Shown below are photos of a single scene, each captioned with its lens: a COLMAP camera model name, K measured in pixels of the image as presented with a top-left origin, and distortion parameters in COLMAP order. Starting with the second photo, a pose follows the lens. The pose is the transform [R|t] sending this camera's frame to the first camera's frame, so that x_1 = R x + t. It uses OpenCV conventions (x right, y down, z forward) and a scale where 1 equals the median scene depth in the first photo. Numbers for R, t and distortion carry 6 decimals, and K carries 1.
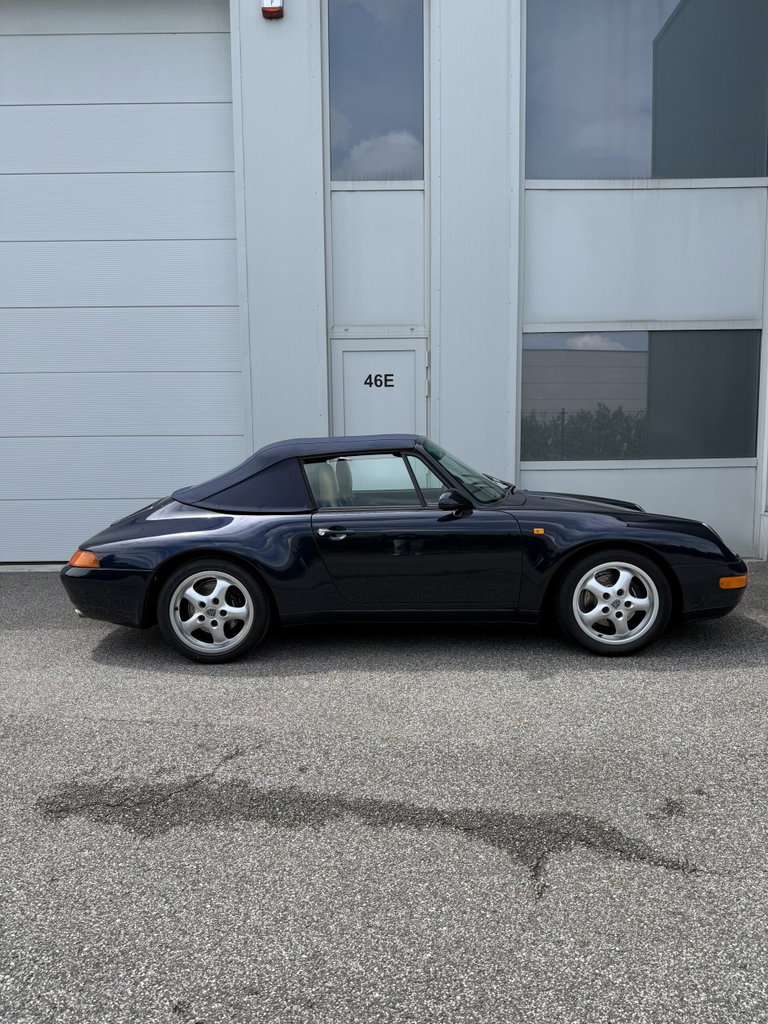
lens RADIAL K [[734.6, 0, 386.6], [0, 734.6, 518.0], [0, 0, 1]] dist [0.039866, -0.058226]
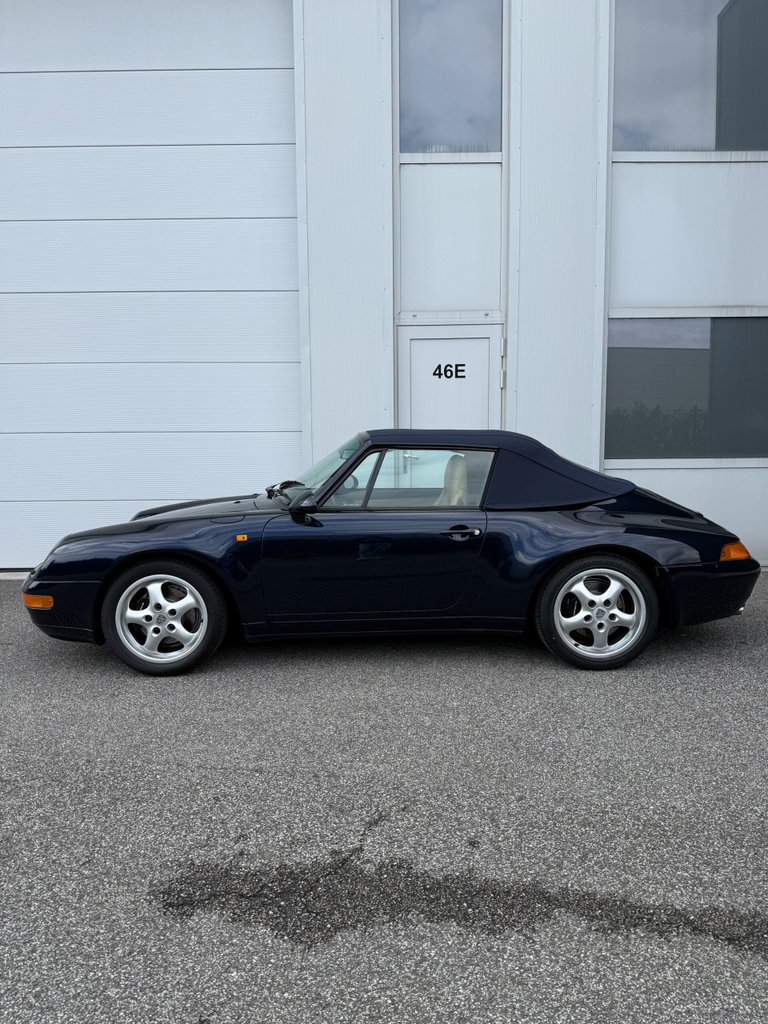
lens RADIAL K [[734.6, 0, 379.2], [0, 734.6, 511.9], [0, 0, 1]] dist [0.039866, -0.058226]
pose [[0.999942, 0.002842, -0.010380, -0.159082], [-0.002953, 0.999938, -0.010720, -0.003321], [0.010349, 0.010750, 0.999889, 0.157768]]
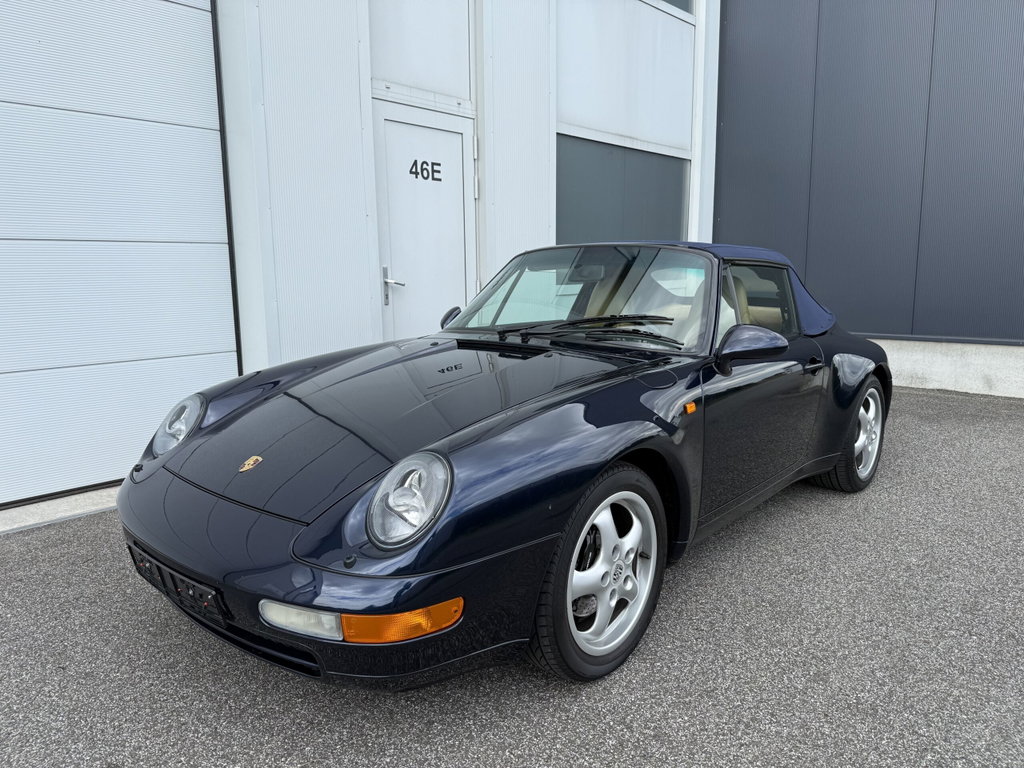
lens RADIAL K [[734.6, 0, 517.2], [0, 734.6, 391.7], [0, 0, 1]] dist [0.039866, -0.058226]
pose [[0.664004, -0.116698, 0.738566, -0.907286], [0.077665, 0.993167, 0.087103, -0.056424], [-0.743685, -0.000476, 0.668530, 0.842208]]
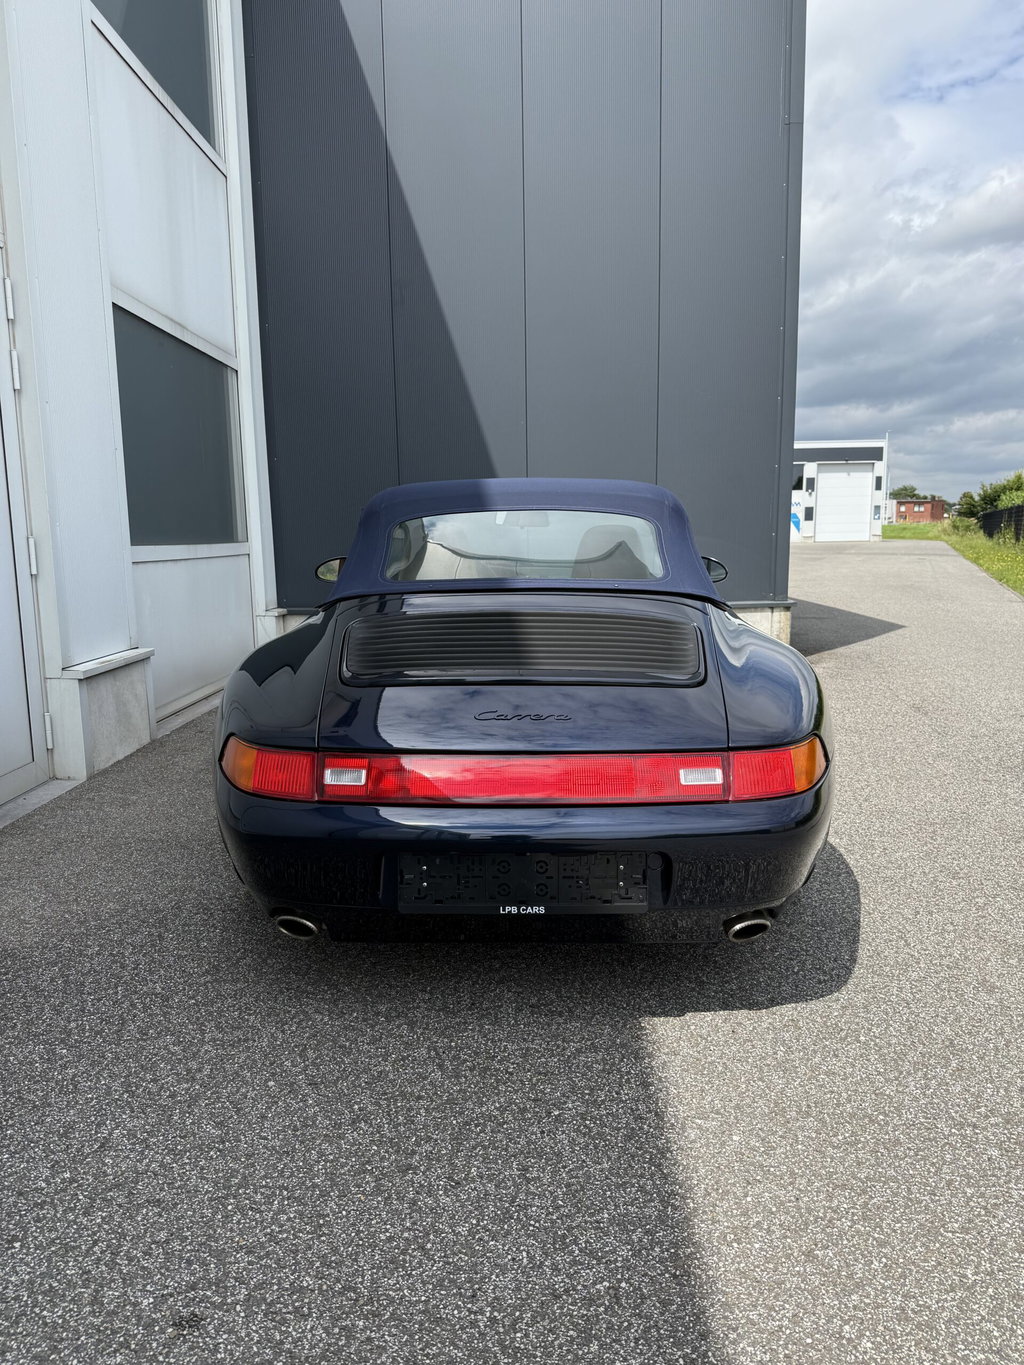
lens RADIAL K [[979.2, 0, 518.4], [0, 979.2, 686.4], [0, 0, 1]] dist [0.039866, -0.058226]
pose [[-0.009260, -0.162136, 0.986725, -0.980360], [0.117570, 0.979746, 0.162093, -0.114236], [-0.993021, 0.117511, 0.009990, 1.329021]]
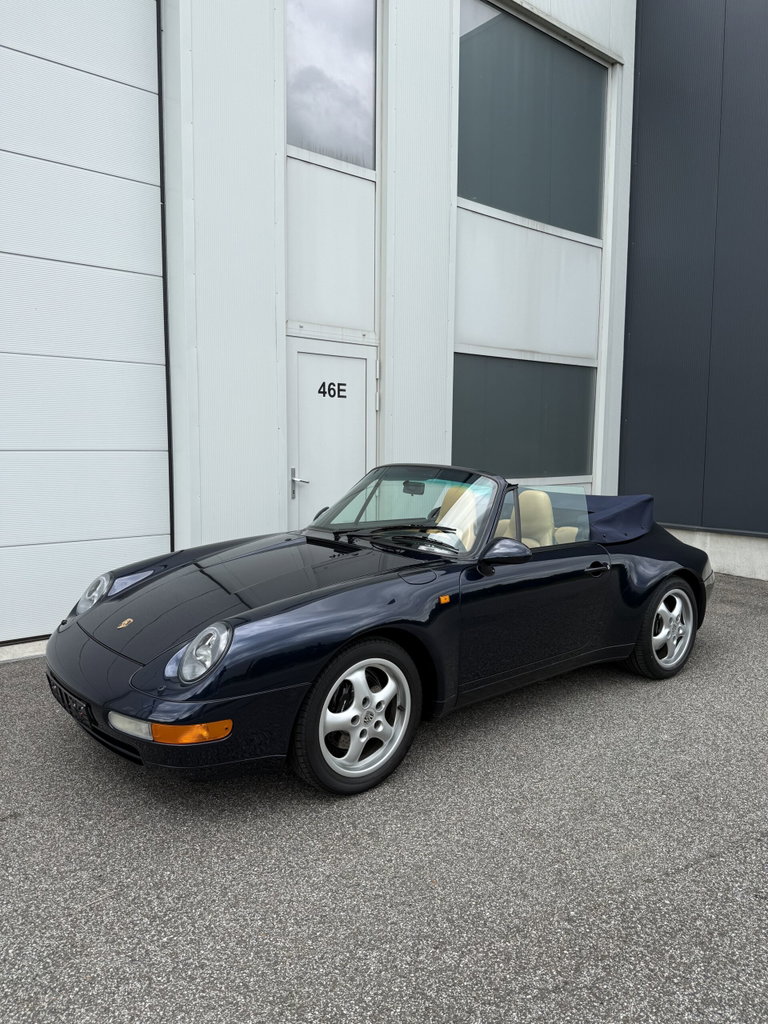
lens RADIAL K [[734.6, 0, 383.5], [0, 734.6, 507.5], [0, 0, 1]] dist [0.039866, -0.058226]
pose [[0.777316, -0.036894, 0.628028, -0.925278], [0.047339, 0.998879, 0.000088, -0.084983], [-0.627327, 0.029662, 0.778191, 0.542977]]
